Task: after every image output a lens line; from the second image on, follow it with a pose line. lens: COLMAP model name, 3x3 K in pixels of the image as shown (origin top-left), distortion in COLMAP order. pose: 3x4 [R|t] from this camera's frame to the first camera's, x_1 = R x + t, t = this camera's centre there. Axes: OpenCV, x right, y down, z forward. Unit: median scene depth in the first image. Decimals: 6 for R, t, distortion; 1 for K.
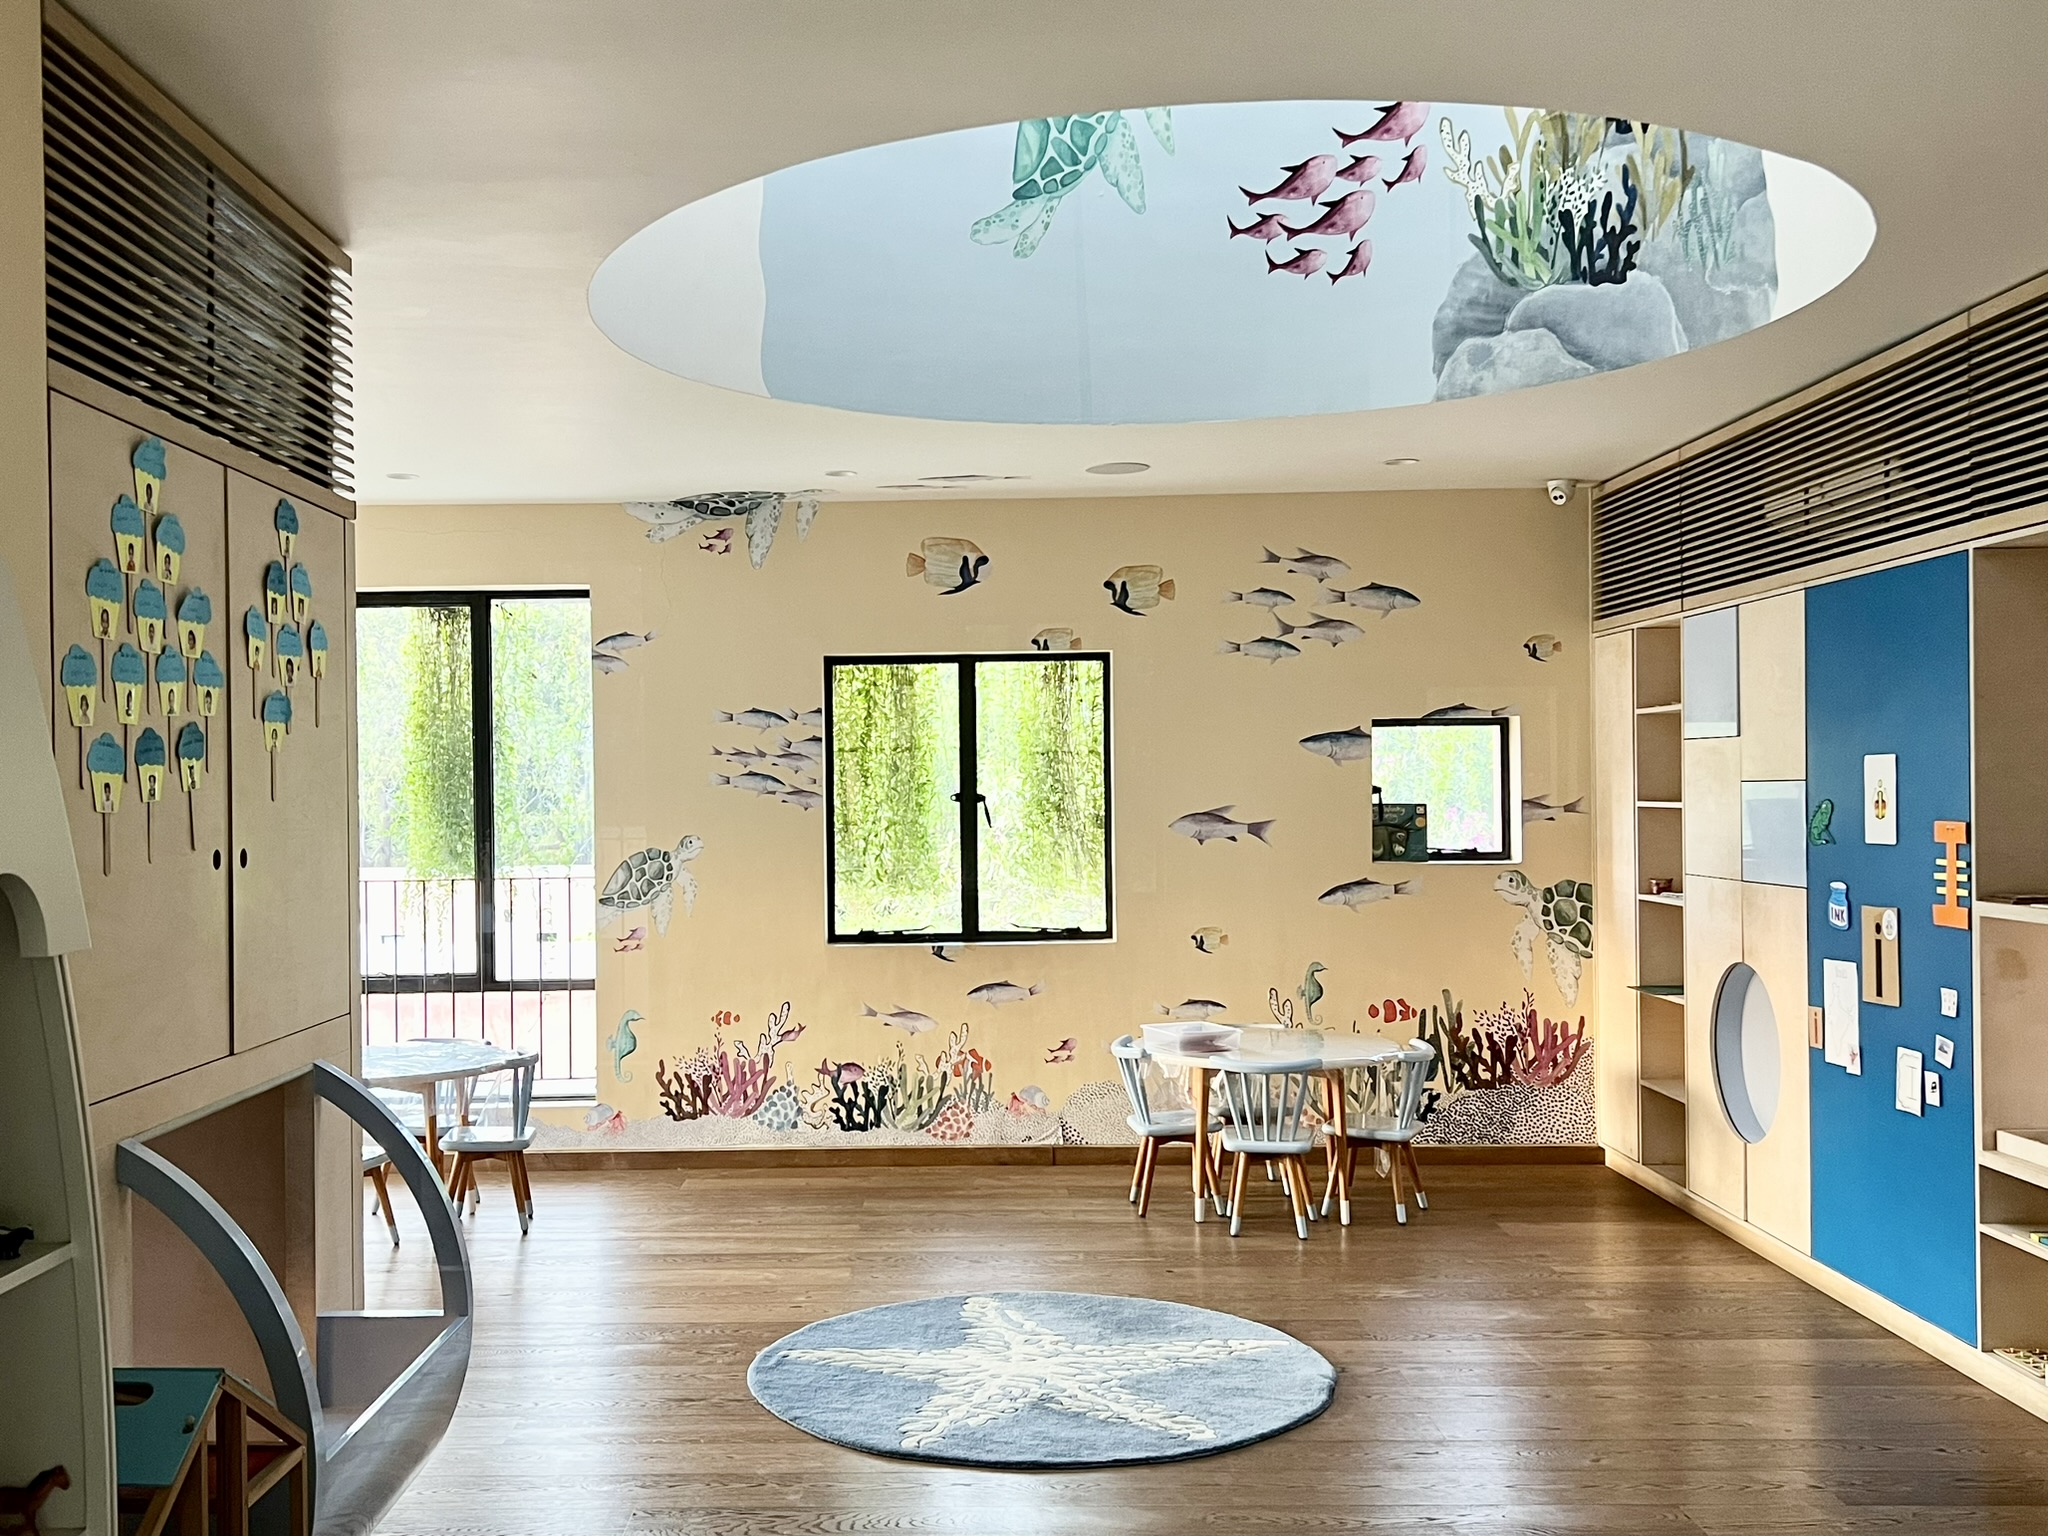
lens RADIAL K [[1788.6, 0, 1018.4], [0, 1788.6, 774.2], [0, 0, 1]] dist [-0.003806, -0.000203]
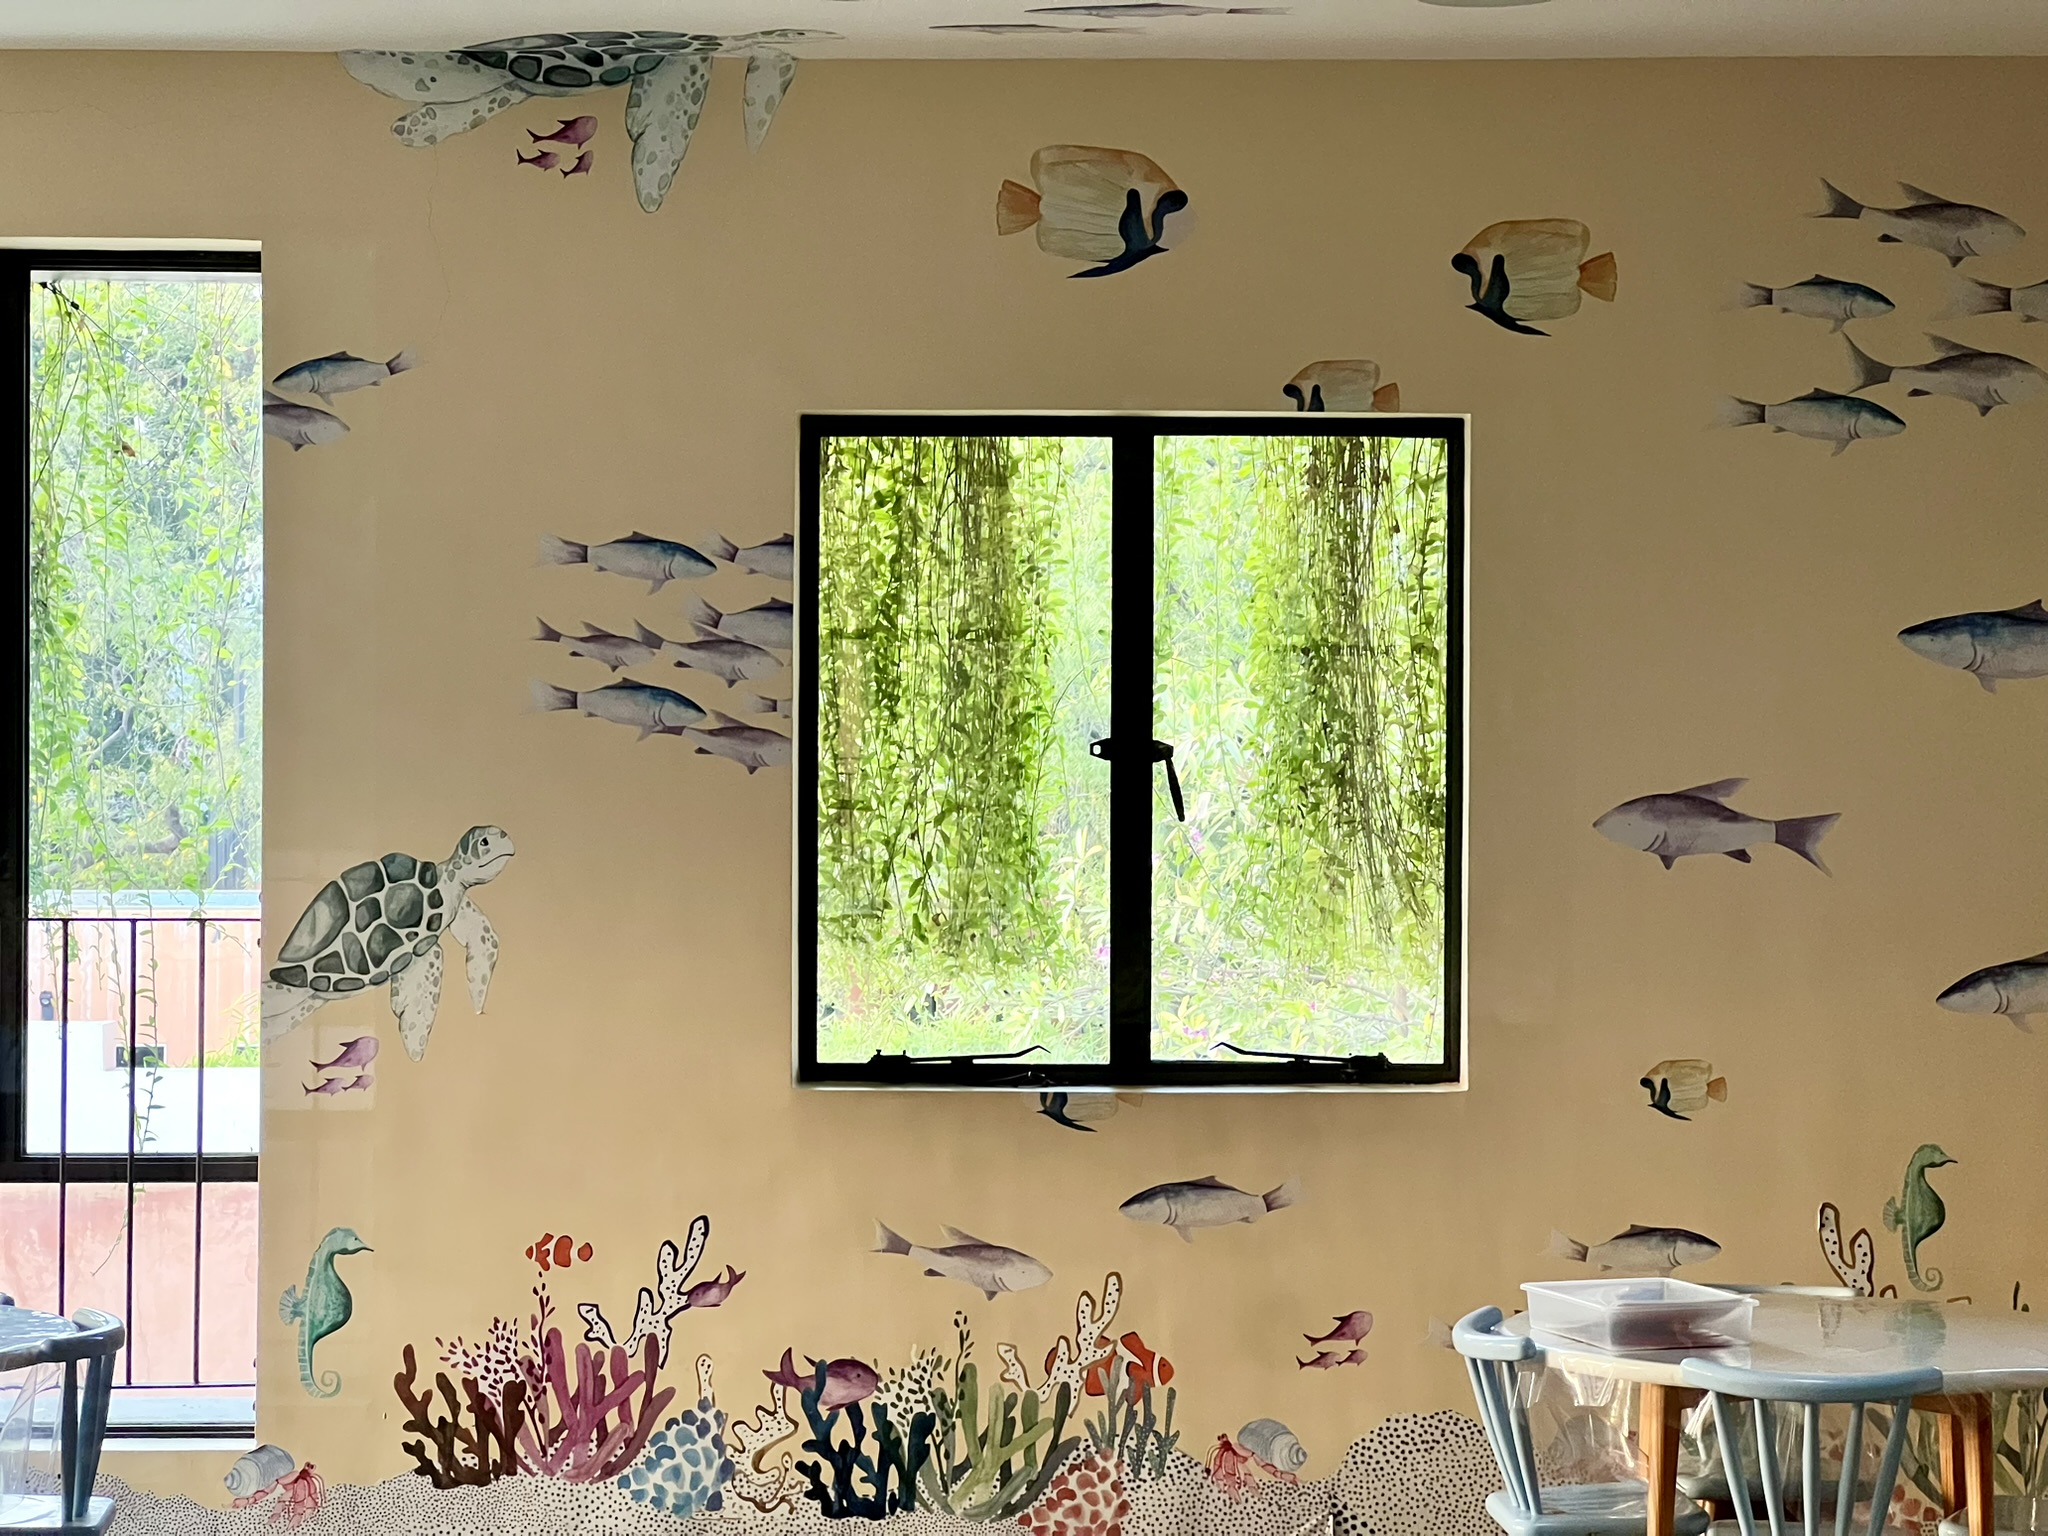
lens RADIAL K [[4608.7, 0, 1022.4], [0, 4608.7, 764.8], [0, 0, 1]] dist [0.206942, 0.000000]
pose [[0.998513, 0.017496, -0.051634, 0.003494], [-0.016641, 0.999718, 0.016932, -0.001724], [0.051916, -0.016048, 0.998523, -0.111171]]
